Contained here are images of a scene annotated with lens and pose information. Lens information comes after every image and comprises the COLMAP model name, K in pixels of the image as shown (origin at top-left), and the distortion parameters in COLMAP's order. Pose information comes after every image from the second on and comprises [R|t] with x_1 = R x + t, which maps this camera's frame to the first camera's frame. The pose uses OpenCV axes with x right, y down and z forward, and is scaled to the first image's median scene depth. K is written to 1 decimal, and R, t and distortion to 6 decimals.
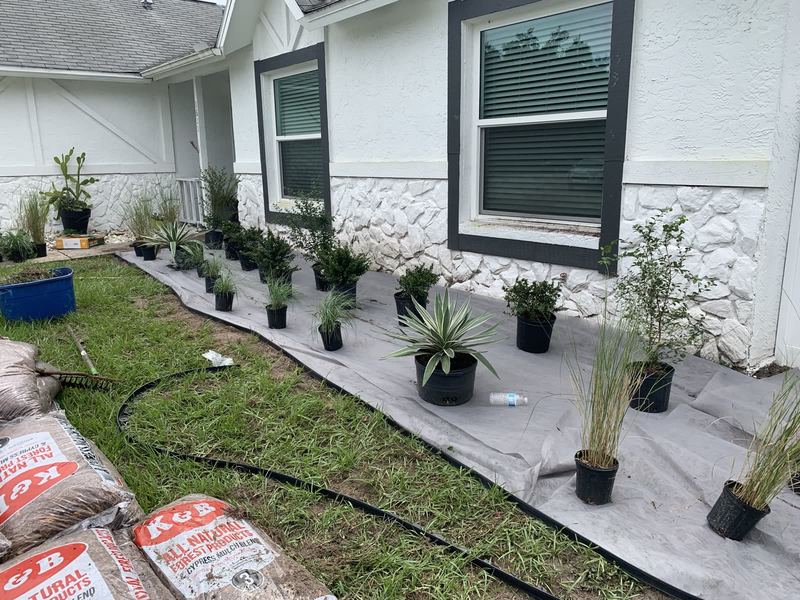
lens RADIAL K [[624.1, 0, 400.0], [0, 624.1, 300.0], [0, 0, 1]] dist [0.011883, -0.002315]
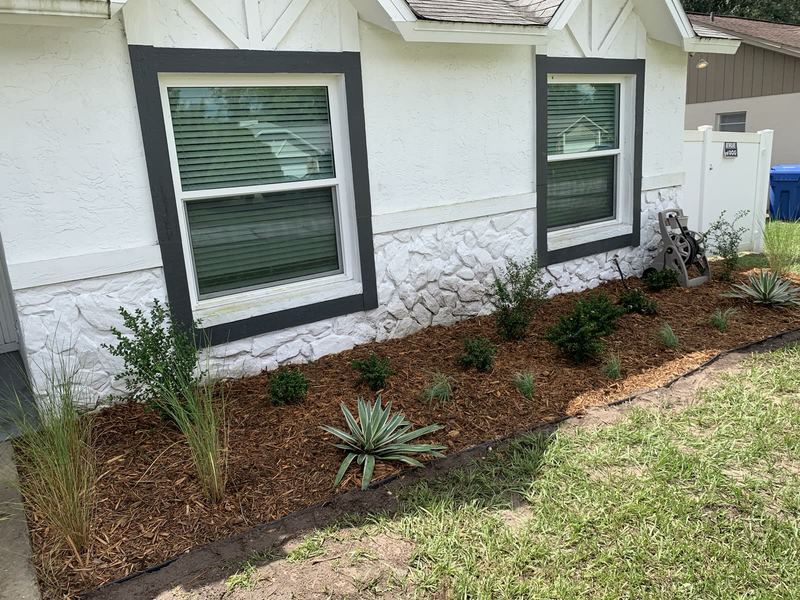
lens RADIAL K [[624.1, 0, 400.0], [0, 624.1, 300.0], [0, 0, 1]] dist [0.011883, -0.002315]
pose [[0.058356, -0.234201, 0.970435, -0.924535], [0.283320, 0.936007, 0.208856, -0.295482], [-0.957248, 0.262756, 0.120975, 0.985460]]
